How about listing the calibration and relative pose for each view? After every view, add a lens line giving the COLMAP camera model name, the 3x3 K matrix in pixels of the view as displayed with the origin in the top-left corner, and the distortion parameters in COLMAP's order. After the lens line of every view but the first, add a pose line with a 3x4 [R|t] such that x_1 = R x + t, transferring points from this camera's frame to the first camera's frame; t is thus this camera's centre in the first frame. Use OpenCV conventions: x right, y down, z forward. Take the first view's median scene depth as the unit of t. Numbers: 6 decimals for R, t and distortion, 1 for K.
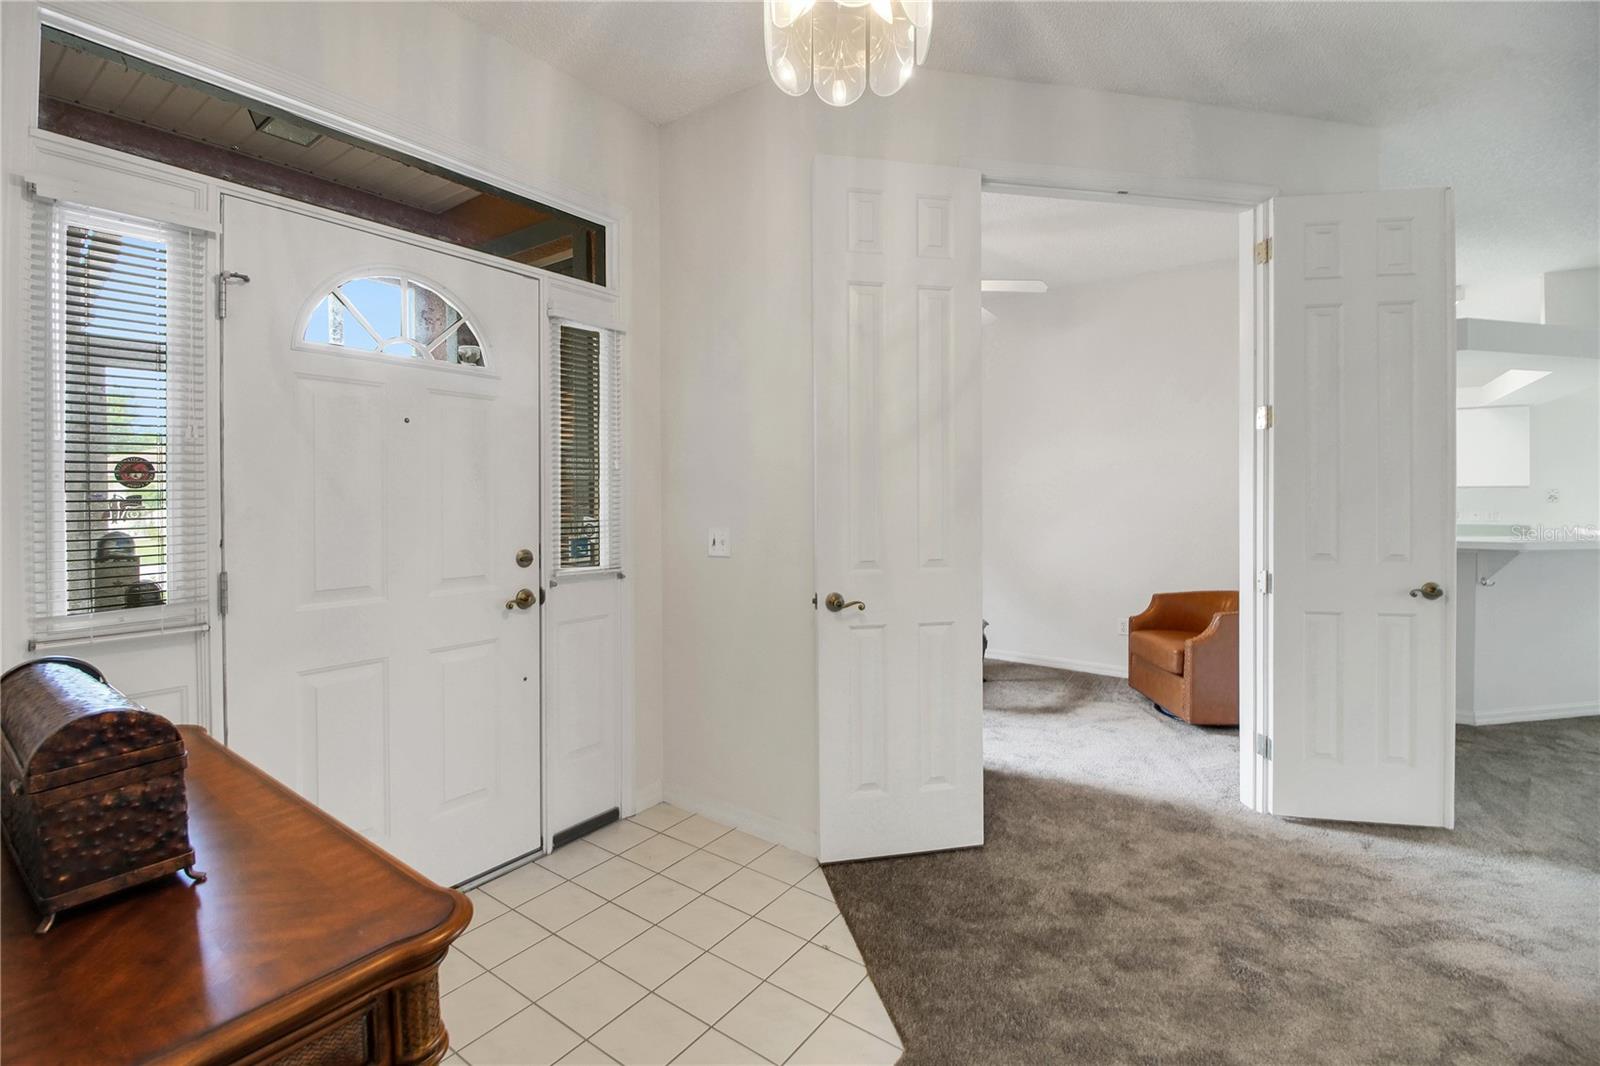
lens RADIAL K [[723.9, 0, 797.1], [0, 723.9, 494.8], [0, 0, 1]] dist [-0.002290, -0.000743]
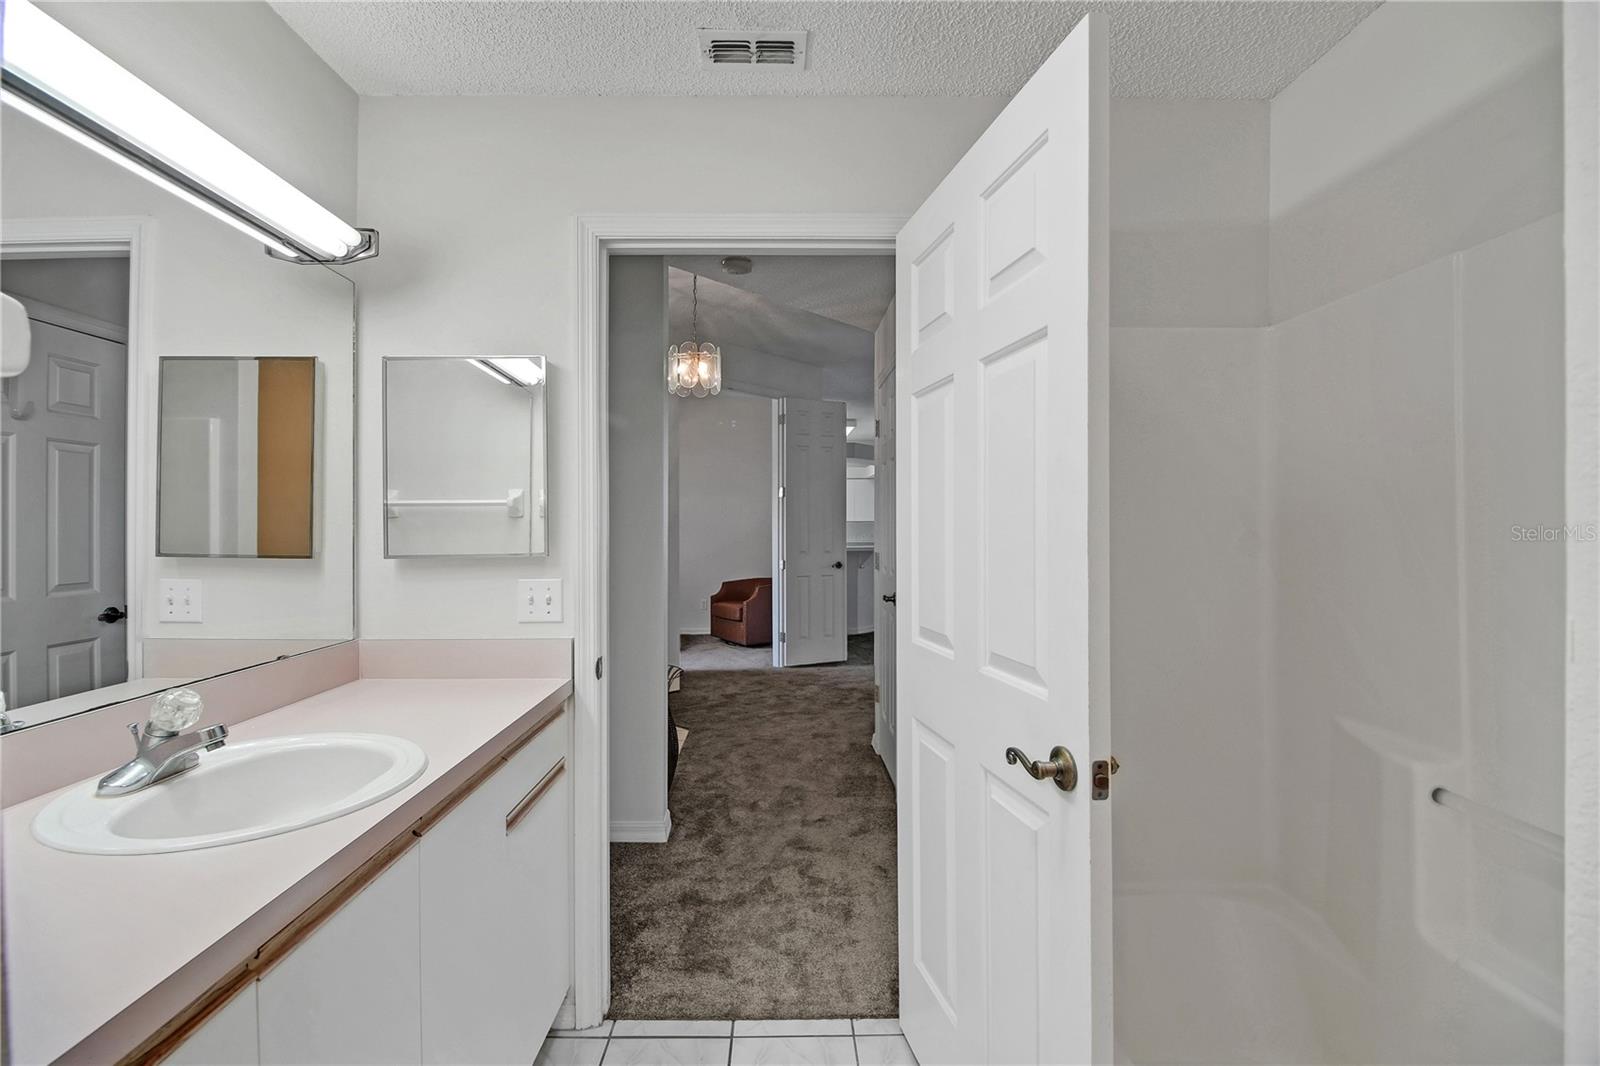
lens RADIAL K [[711.5, 0, 788.3], [0, 711.5, 508.2], [0, 0, 1]] dist [-0.001910, -0.008038]
pose [[0.805748, 0.010621, 0.592164, -0.767499], [0.005736, 0.999652, -0.025734, 0.002808], [-0.592231, 0.024132, 0.805407, -0.941523]]
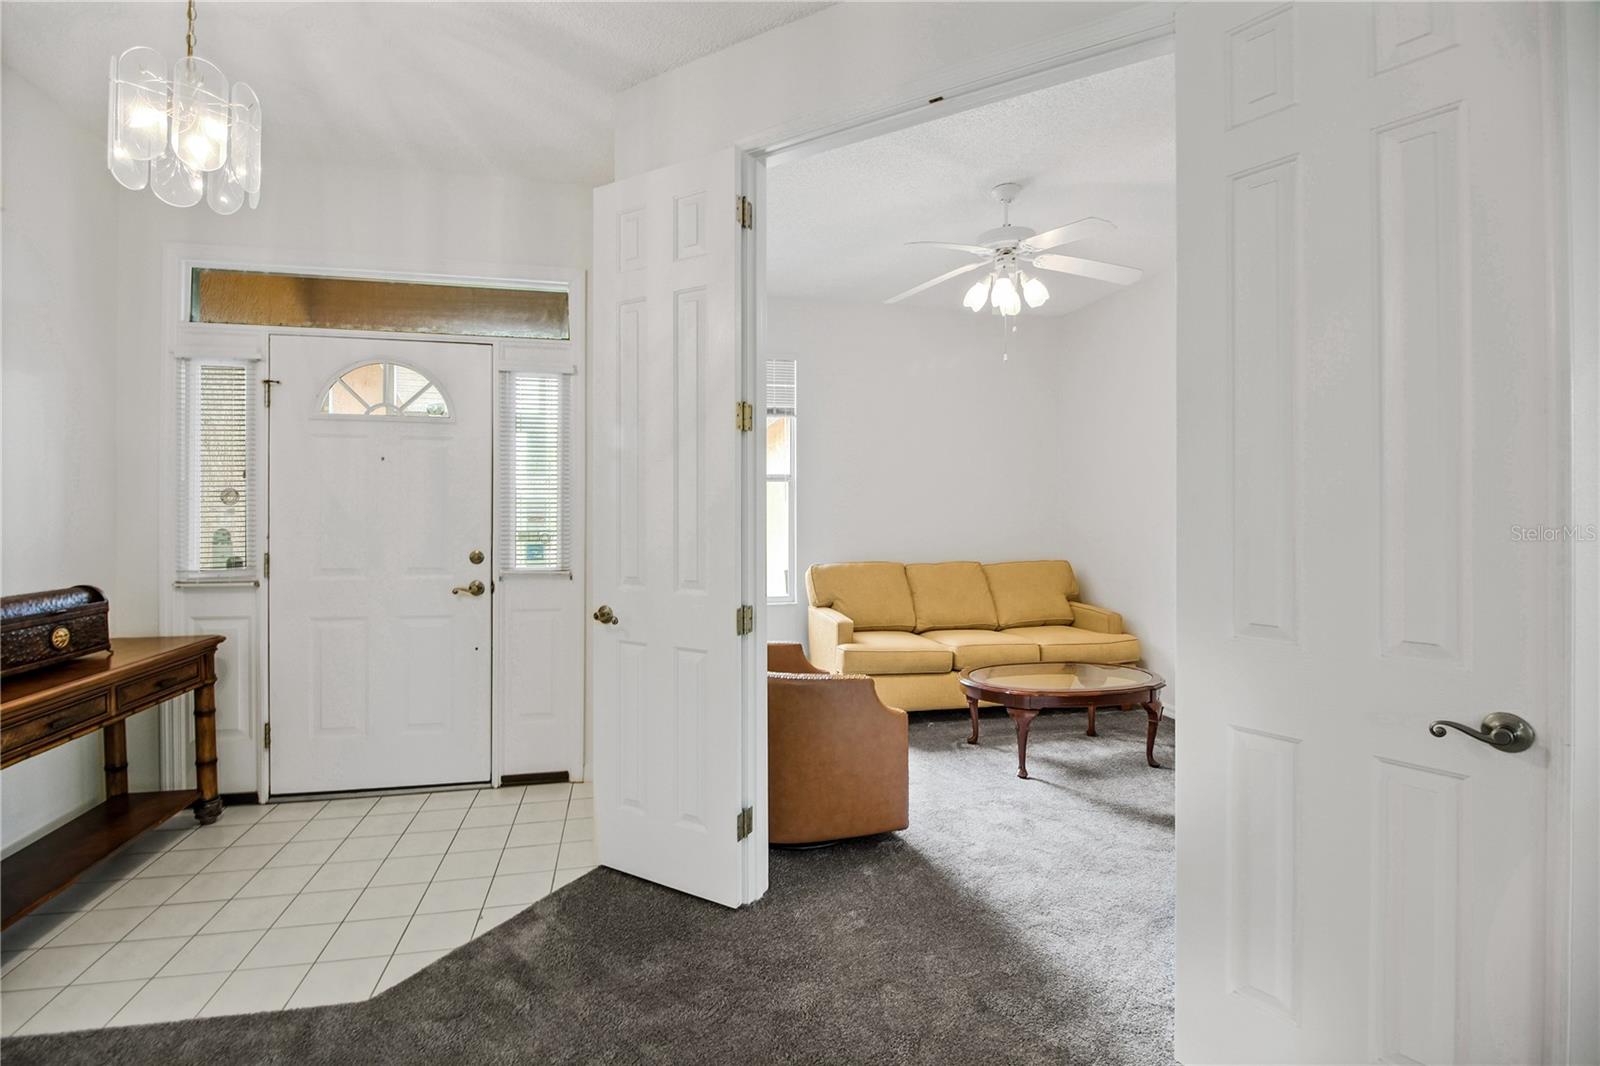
lens RADIAL K [[711.5, 0, 788.3], [0, 711.5, 508.2], [0, 0, 1]] dist [-0.001910, -0.008038]
pose [[0.743735, 0.002367, -0.668470, 0.902020], [-0.004827, 0.999987, -0.001829, -0.002467], [0.668457, 0.004587, 0.743737, 0.408431]]
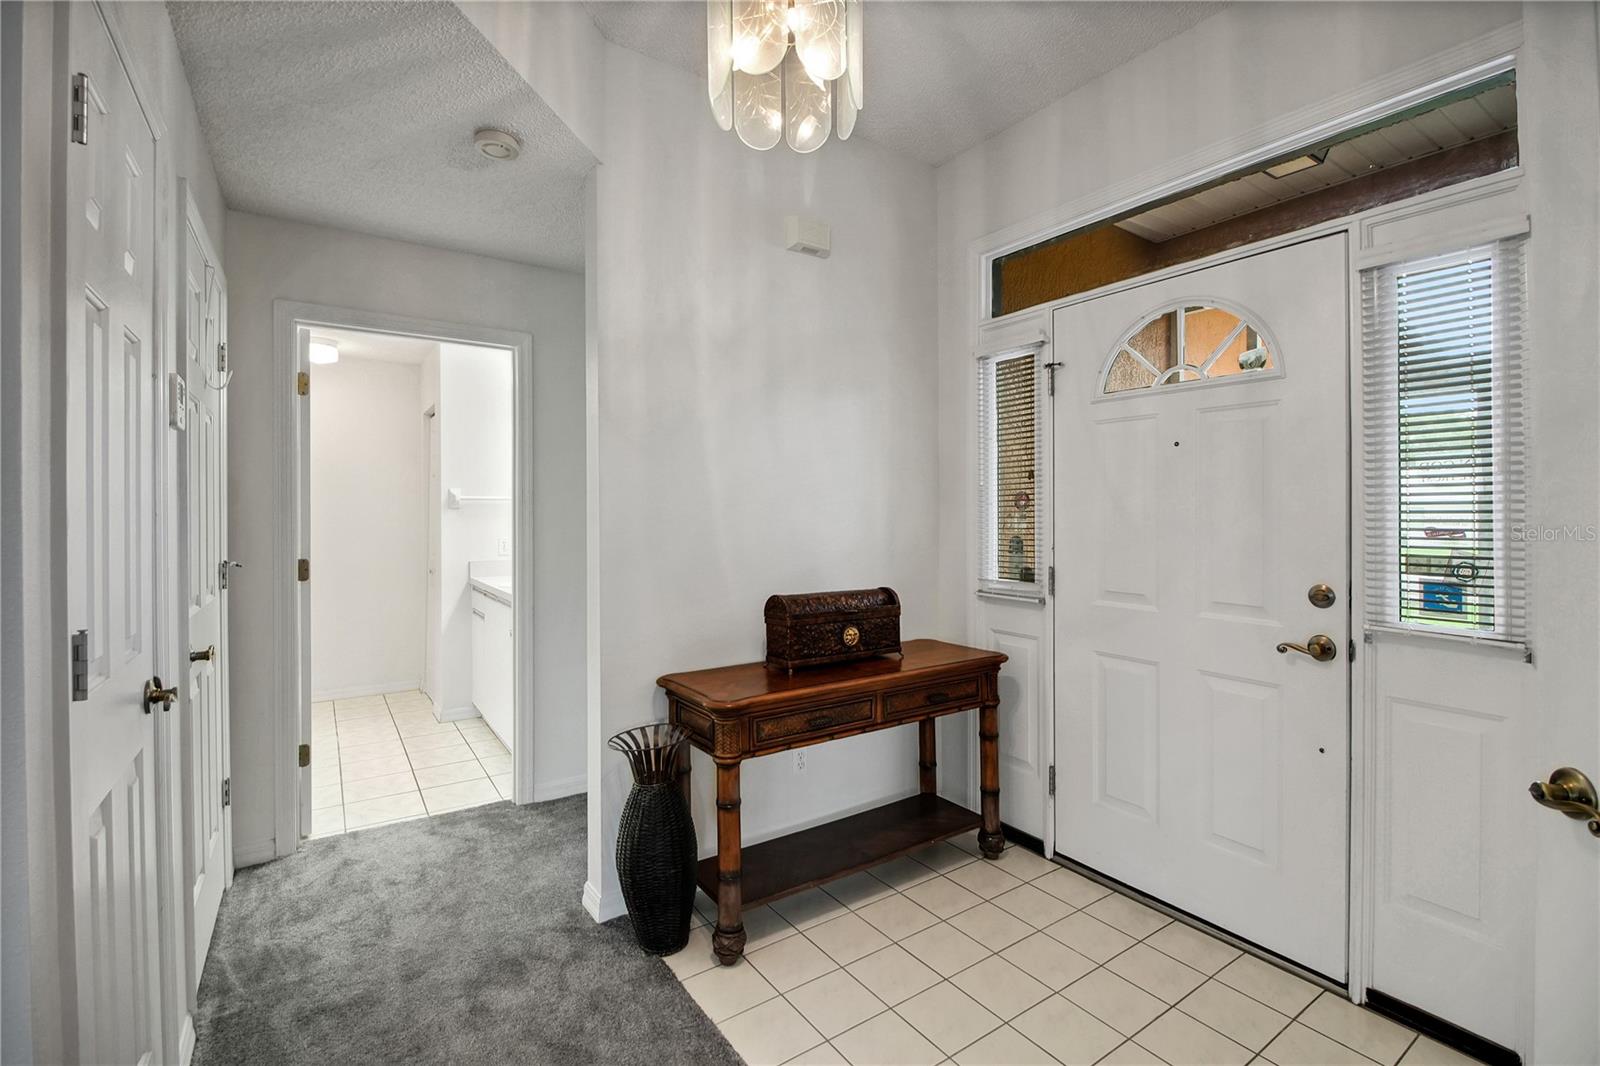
lens RADIAL K [[711.5, 0, 788.3], [0, 711.5, 508.2], [0, 0, 1]] dist [-0.001910, -0.008038]
pose [[-0.352217, -0.005574, -0.935902, 0.539270], [-0.002479, 0.999984, -0.005023, -0.002354], [0.935915, 0.000550, -0.352225, 0.719334]]
